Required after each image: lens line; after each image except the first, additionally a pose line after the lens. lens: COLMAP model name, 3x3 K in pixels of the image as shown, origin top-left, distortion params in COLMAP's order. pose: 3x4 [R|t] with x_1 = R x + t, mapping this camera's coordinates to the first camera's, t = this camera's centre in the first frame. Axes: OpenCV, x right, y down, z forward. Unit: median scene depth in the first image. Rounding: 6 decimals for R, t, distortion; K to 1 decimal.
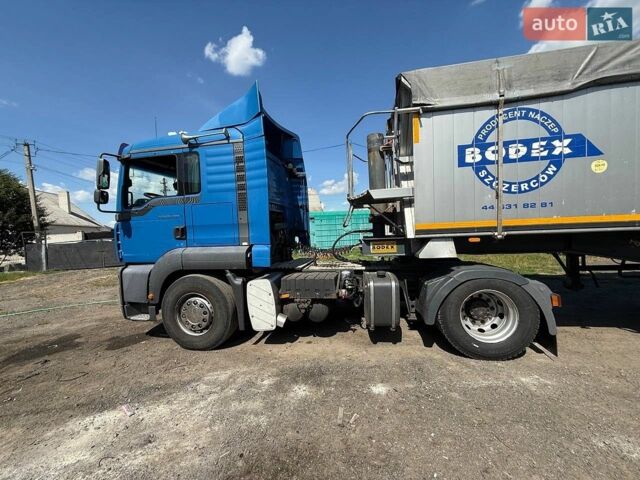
lens RADIAL K [[255.8, 0, 320.1], [0, 255.8, 240.3], [0, 0, 1]] dist [-0.002380, 0.000160]
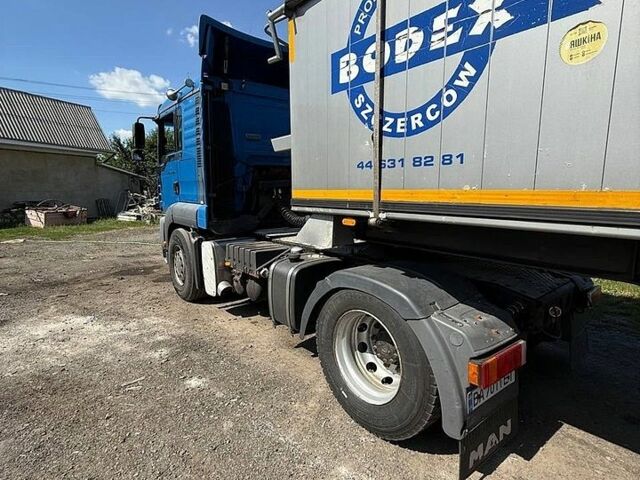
lens RADIAL K [[344.1, 0, 320.1], [0, 344.1, 236.9], [0, 0, 1]] dist [0.002664, 0.000346]
pose [[0.759640, 0.132061, -0.636794, 1.079965], [-0.055249, 0.988730, 0.139140, -0.074954], [0.647992, -0.070514, 0.758376, 0.377822]]
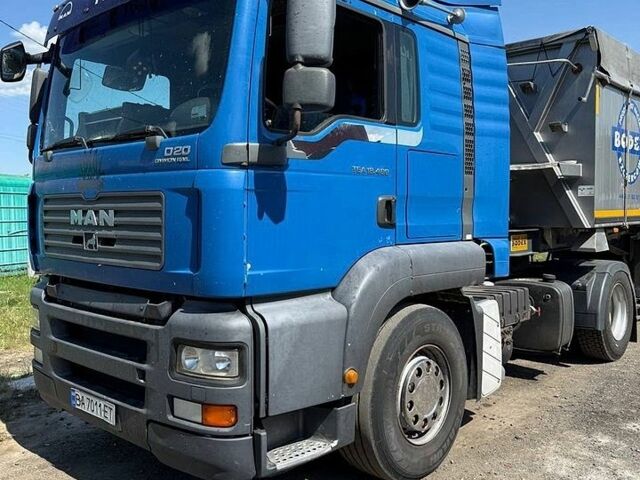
lens RADIAL K [[608.6, 0, 326.1], [0, 608.6, 240.7], [0, 0, 1]] dist [0.015274, 0.000000]
pose [[0.536752, -0.003153, 0.843734, -1.872772], [0.027171, 0.999539, -0.013551, 0.038075], [-0.843302, 0.030199, 0.536590, 0.716208]]
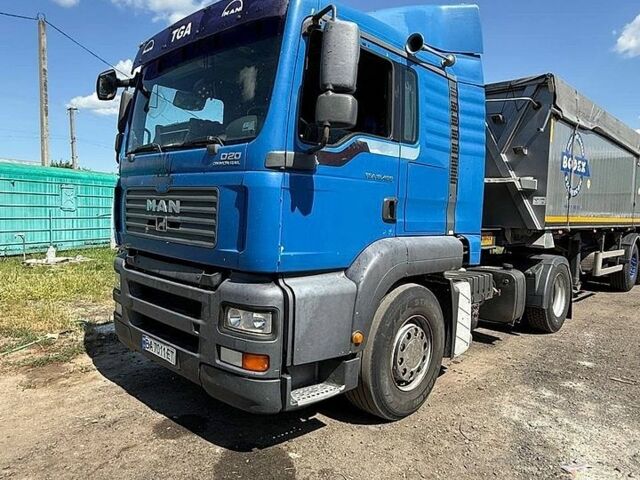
lens RADIAL K [[459.7, 0, 317.9], [0, 459.7, 238.2], [0, 0, 1]] dist [-0.025580, 0.033175]
pose [[0.559279, 0.006335, 0.828955, -1.857820], [-0.014380, 0.999894, 0.002060, 0.038803], [-0.828855, -0.013073, 0.559311, 0.760155]]
